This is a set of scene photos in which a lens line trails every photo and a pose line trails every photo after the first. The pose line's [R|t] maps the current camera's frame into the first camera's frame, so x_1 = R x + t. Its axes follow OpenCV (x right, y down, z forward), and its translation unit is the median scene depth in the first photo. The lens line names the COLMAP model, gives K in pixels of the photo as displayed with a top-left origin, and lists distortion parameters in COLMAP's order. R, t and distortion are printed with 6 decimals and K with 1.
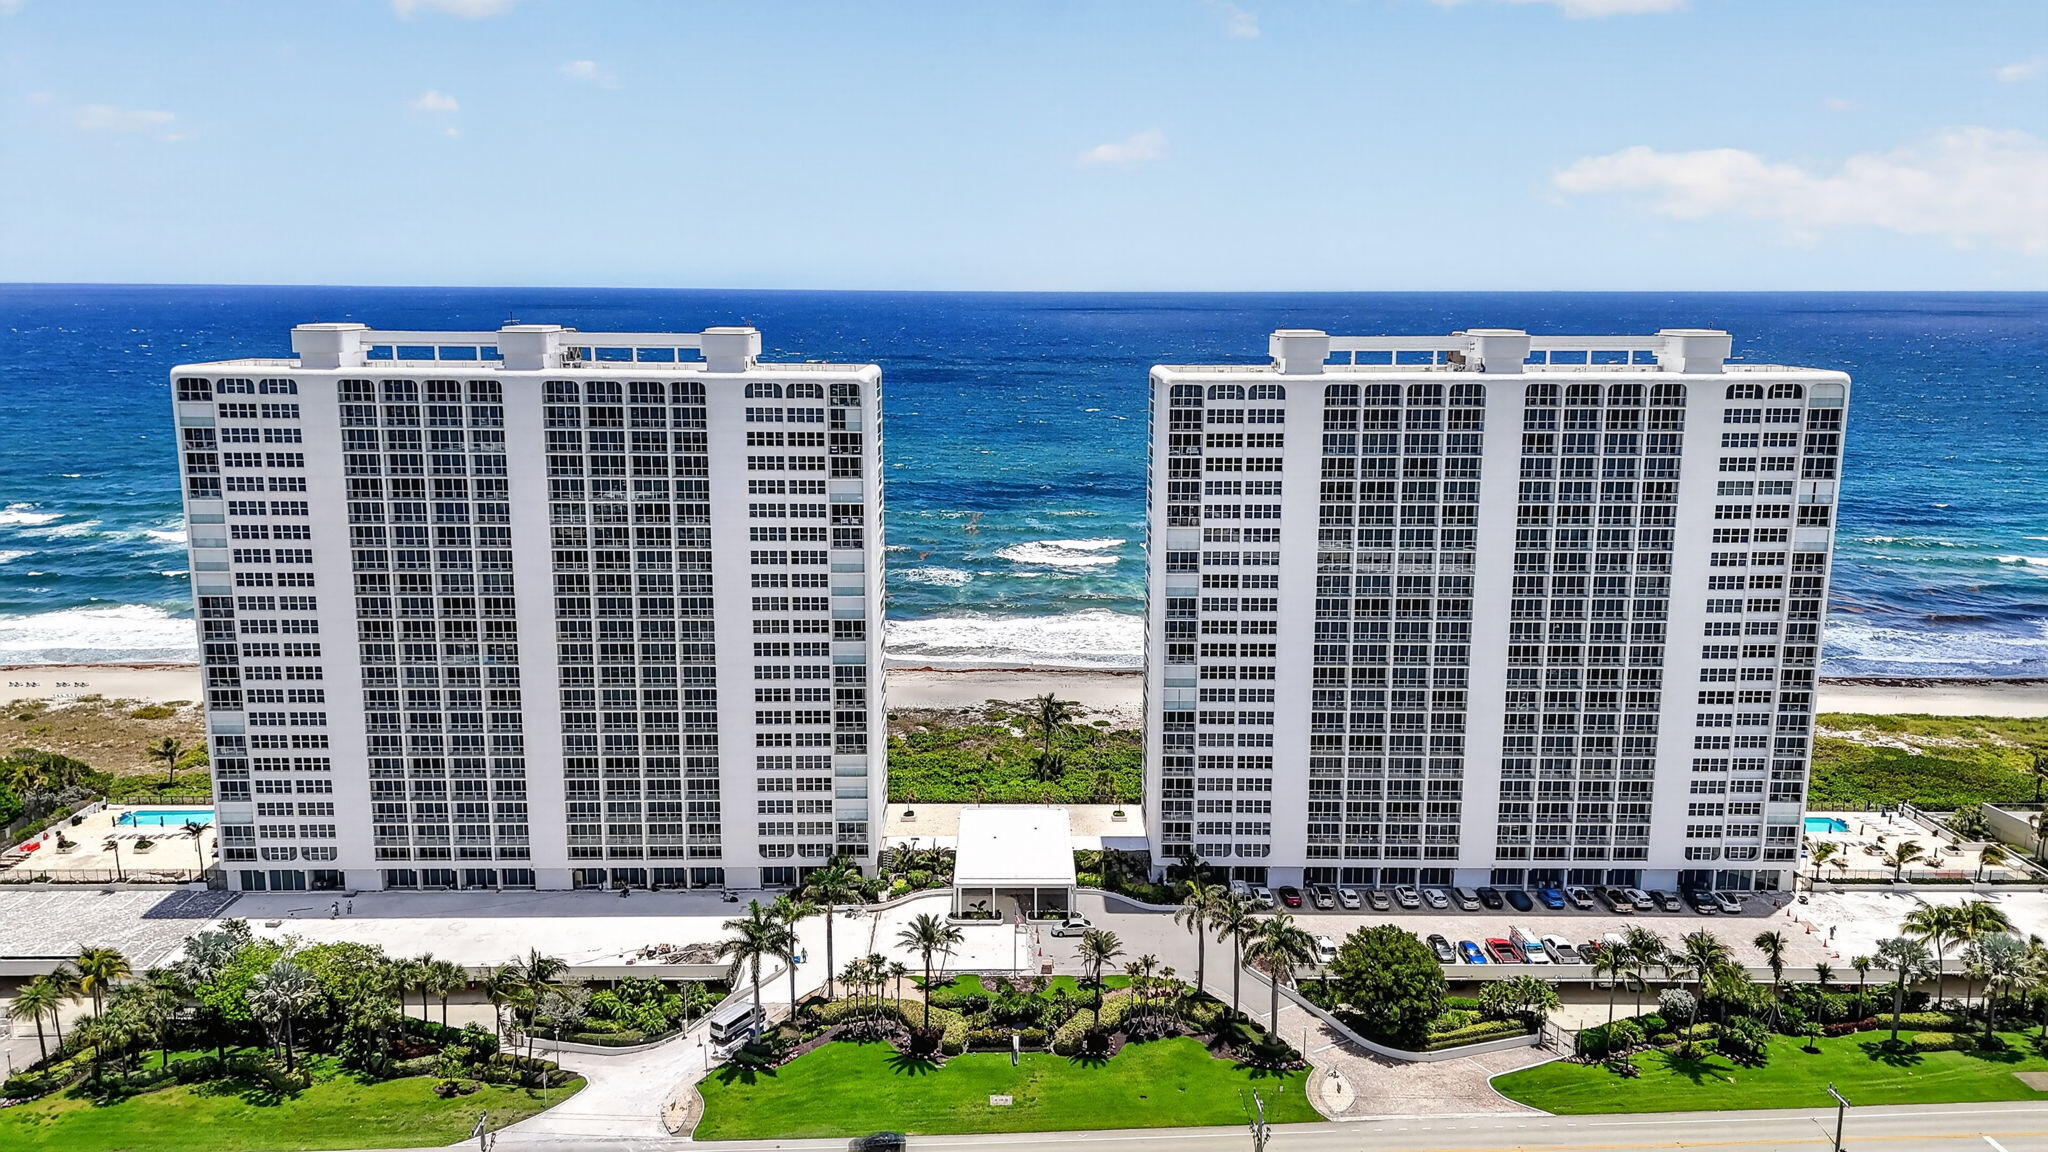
lens RADIAL K [[1490.3, 0, 1024.0], [0, 1490.3, 565.9], [0, 0, 1]] dist [0.050731, -0.006739]
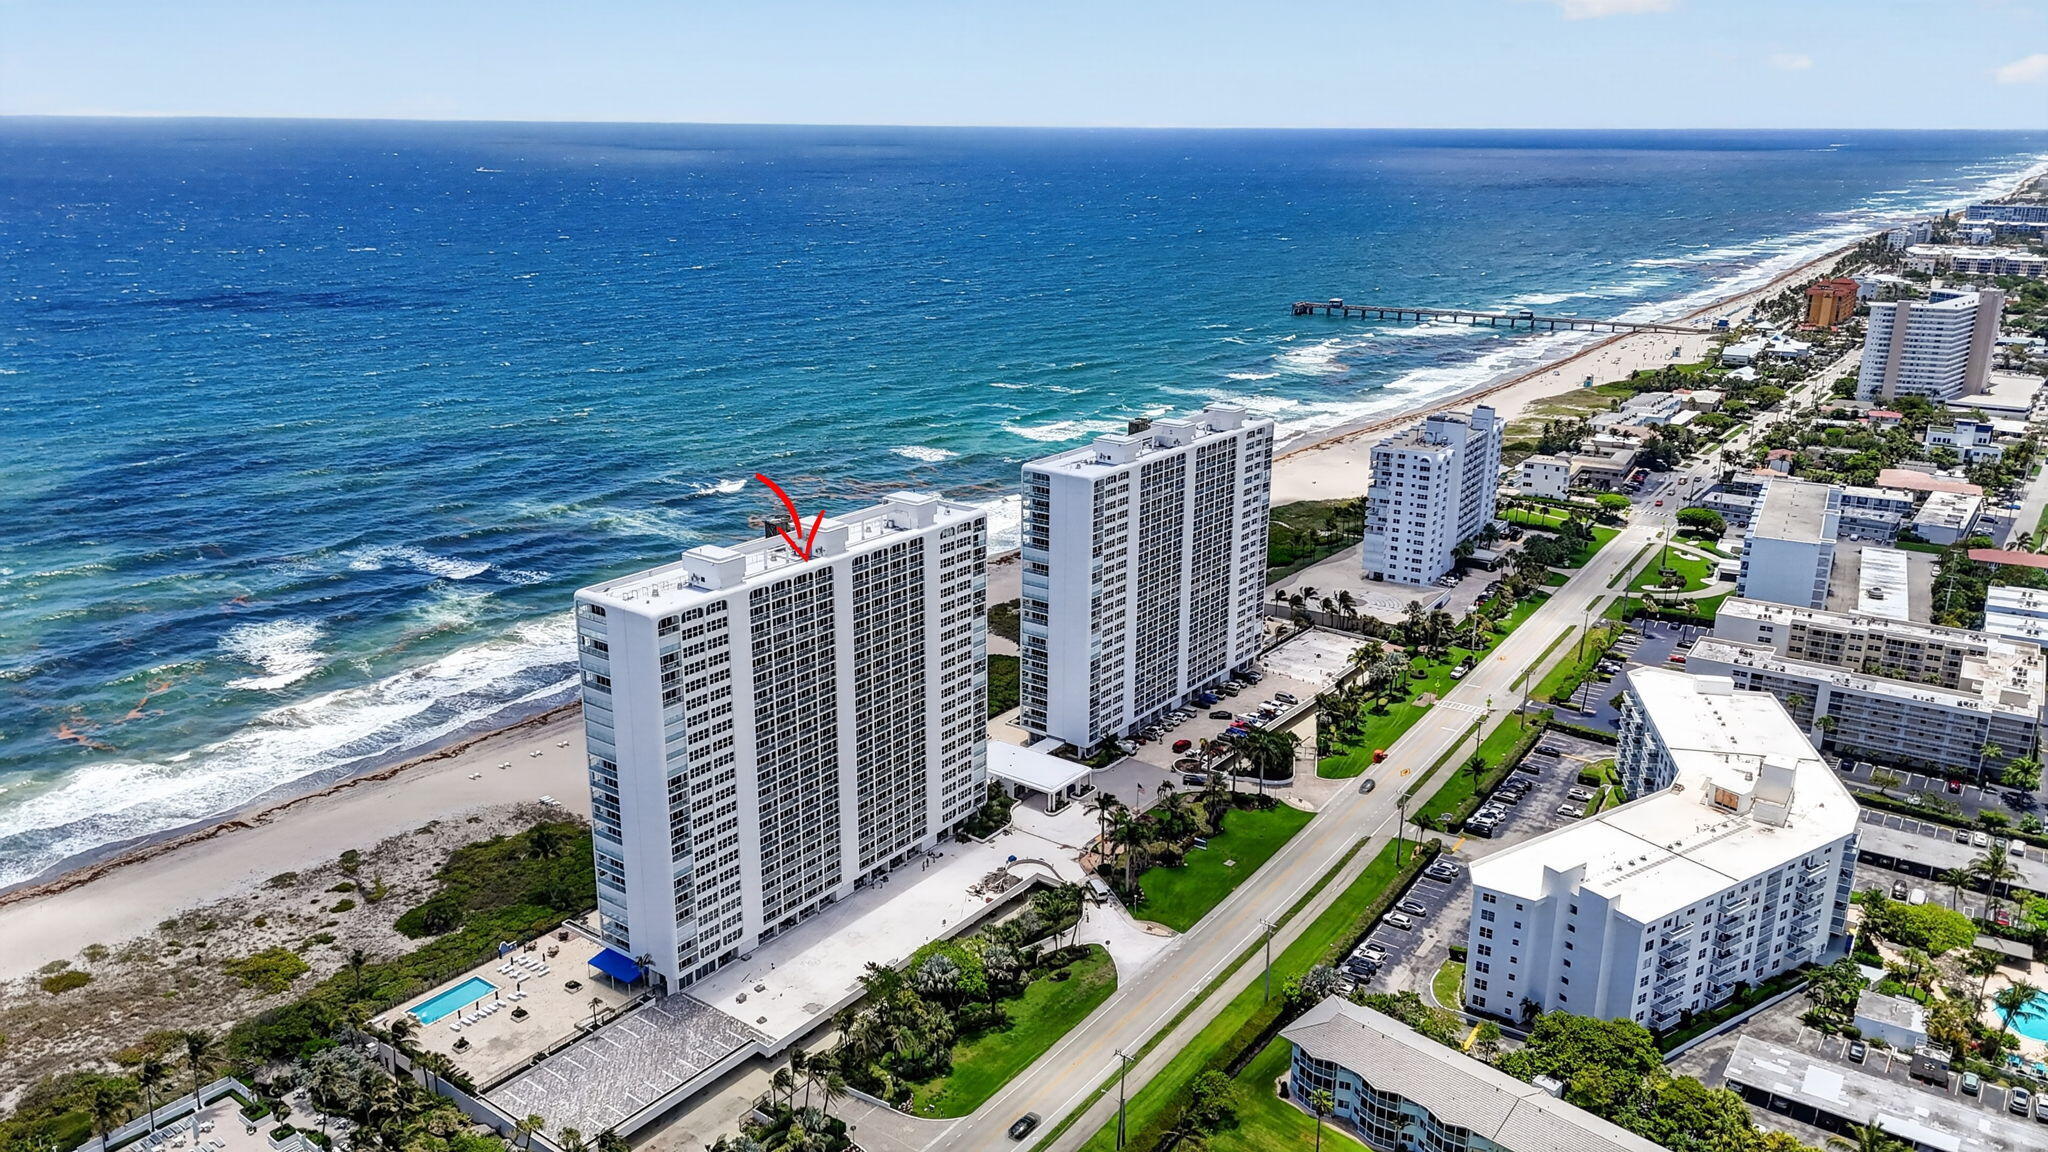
lens RADIAL K [[1487.9, 0, 1024.0], [0, 1487.9, 576.0], [0, 0, 1]] dist [0.100933, -0.108955]
pose [[0.610960, -0.230343, 0.757410, -1.290854], [0.142595, 0.973106, 0.180917, -0.337455], [-0.778713, -0.002530, 0.627375, -0.037374]]
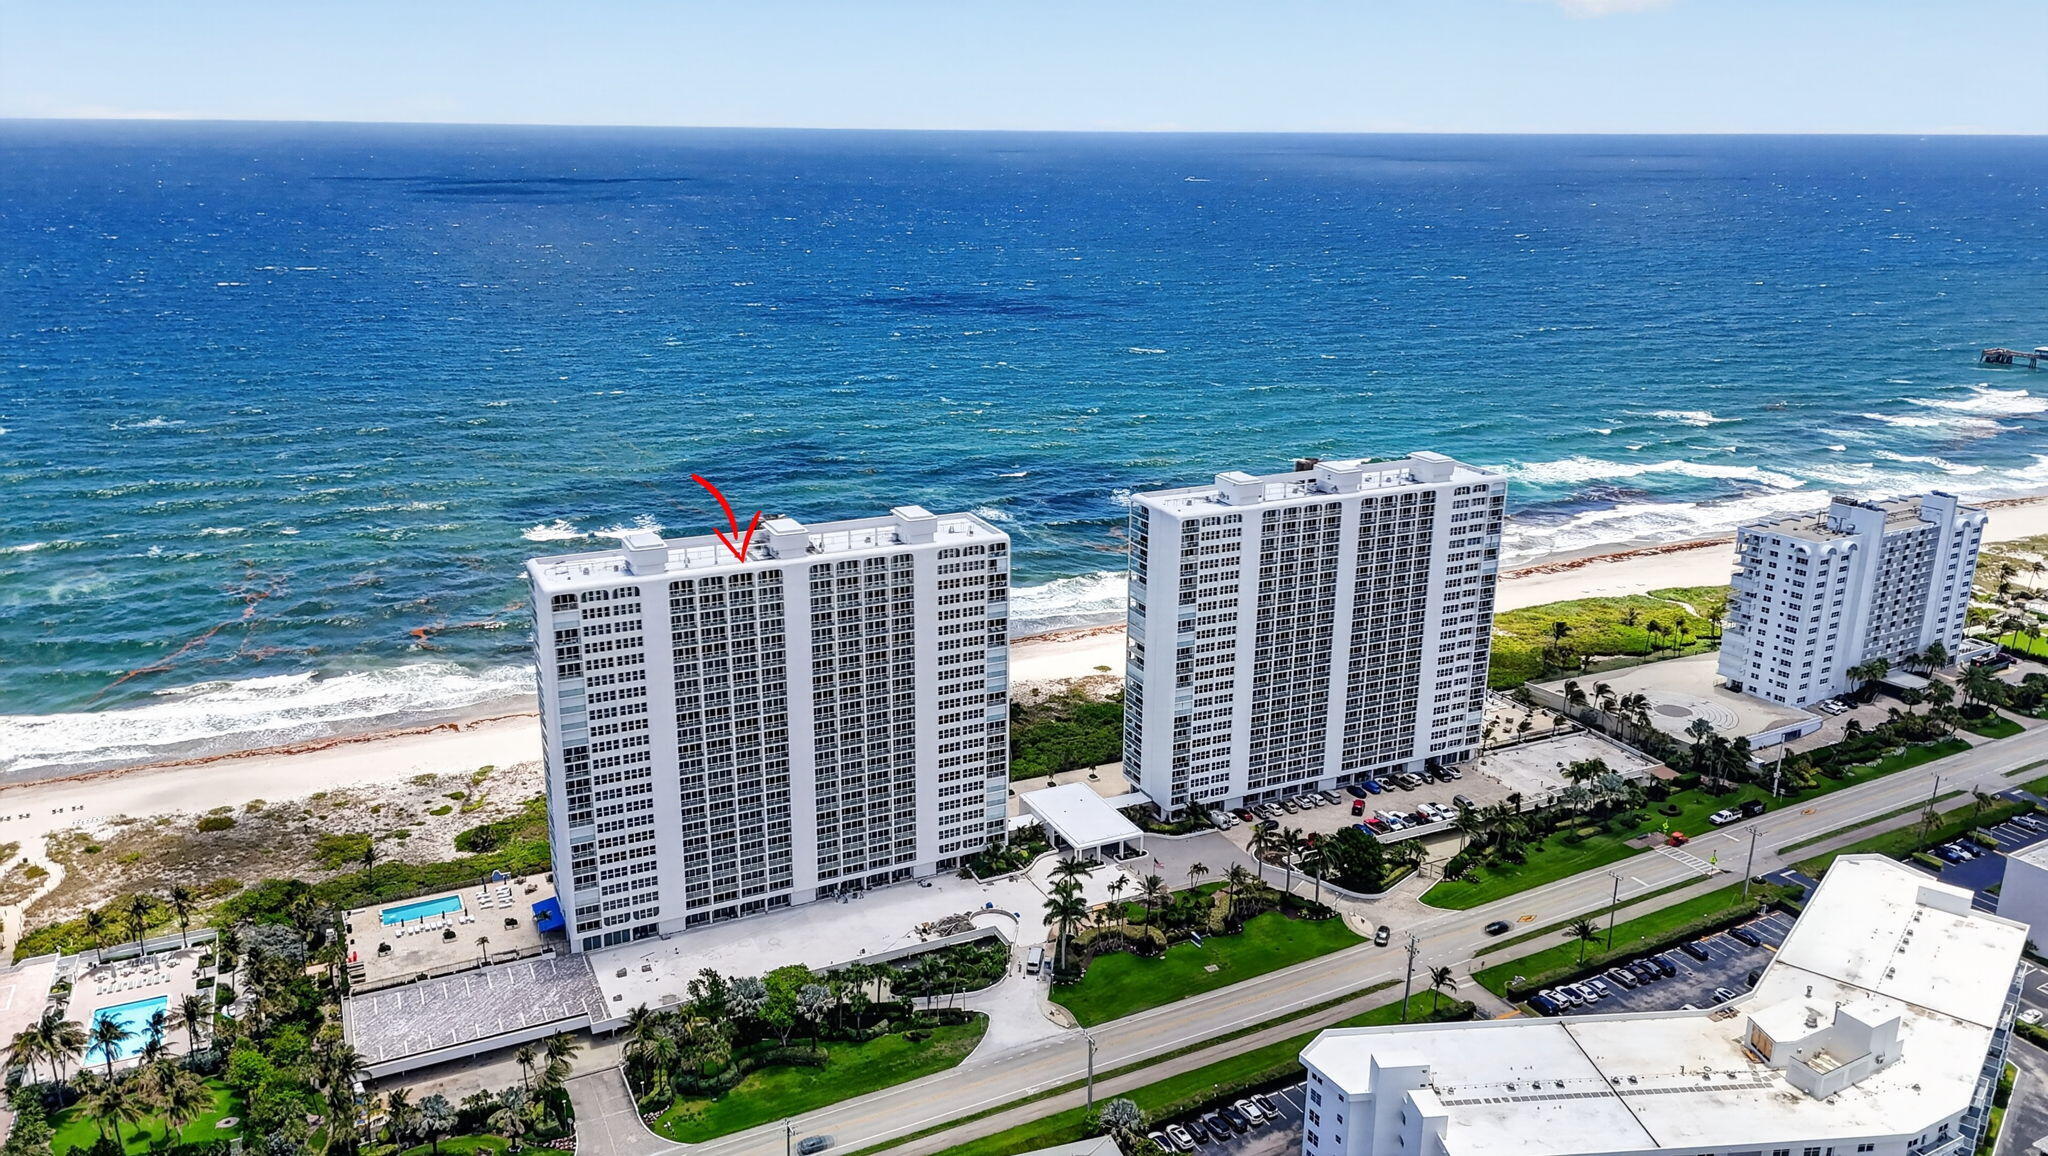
lens RADIAL K [[1487.9, 0, 1024.0], [0, 1487.9, 578.0], [0, 0, 1]] dist [0.100933, -0.108955]
pose [[0.905555, -0.119401, 0.407080, -0.703688], [0.074458, 0.989413, 0.124571, -0.268405], [-0.417644, -0.082496, 0.904858, -0.375716]]
